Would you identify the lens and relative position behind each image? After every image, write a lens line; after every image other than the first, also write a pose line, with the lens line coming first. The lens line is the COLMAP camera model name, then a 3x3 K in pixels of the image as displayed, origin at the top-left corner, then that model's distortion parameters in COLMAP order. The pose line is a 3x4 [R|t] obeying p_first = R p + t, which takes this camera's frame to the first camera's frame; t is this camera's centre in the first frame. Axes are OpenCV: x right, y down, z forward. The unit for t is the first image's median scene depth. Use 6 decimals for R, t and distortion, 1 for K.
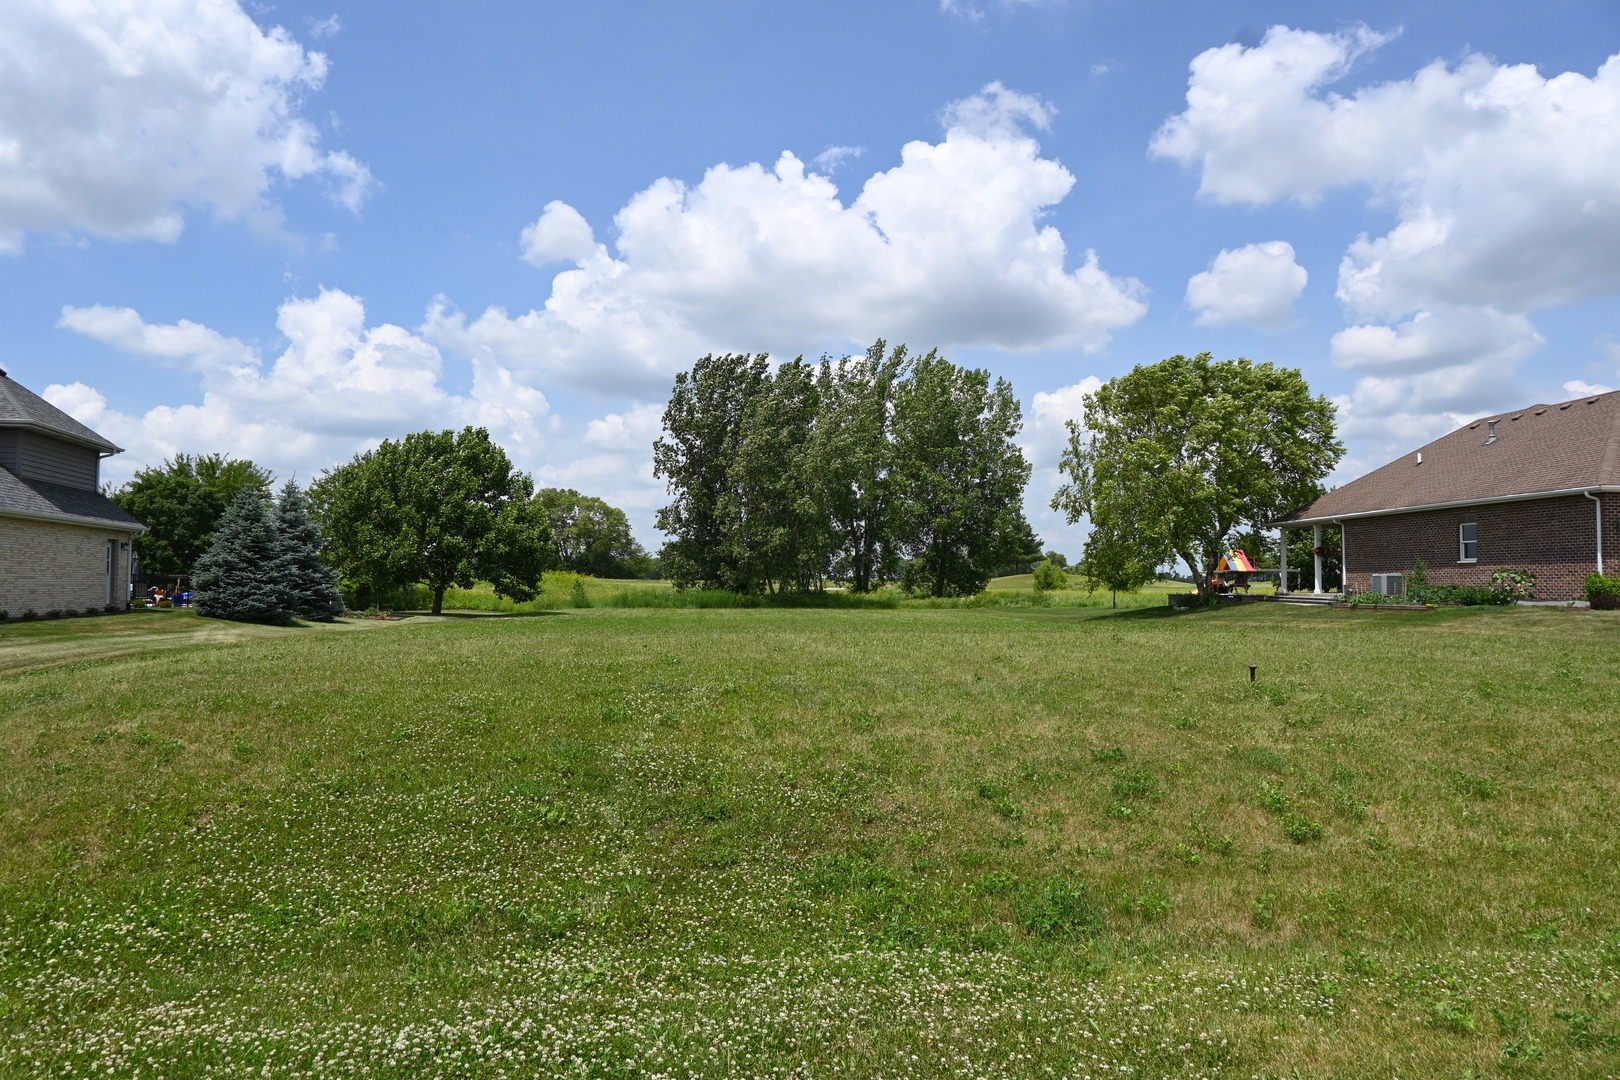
lens RADIAL K [[1115.0, 0, 830.1], [0, 1115.0, 535.9], [0, 0, 1]] dist [-0.004248, 0.000163]
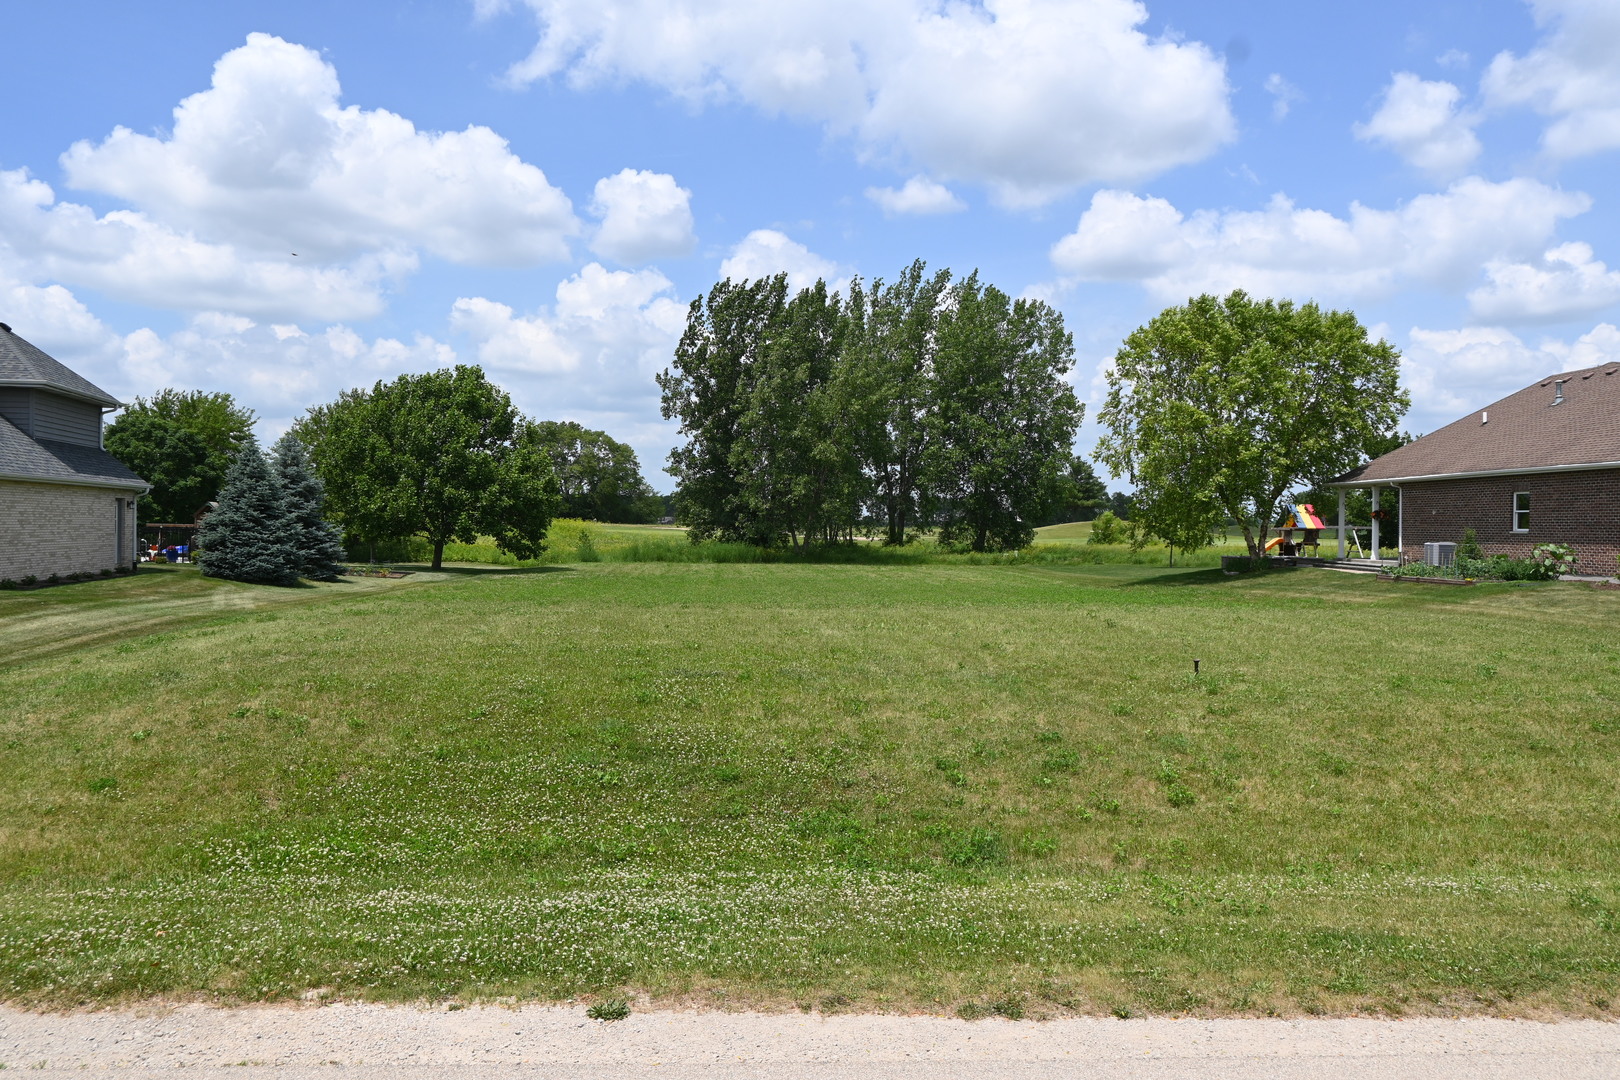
lens RADIAL K [[1301.7, 0, 810.0], [0, 1301.7, 540.0], [0, 0, 1]] dist [-0.011509, 0.002616]
pose [[0.998999, 0.005027, -0.044457, 0.027694], [-0.002505, 0.998393, 0.056607, -0.057194], [0.044671, -0.056439, 0.997406, -0.245039]]
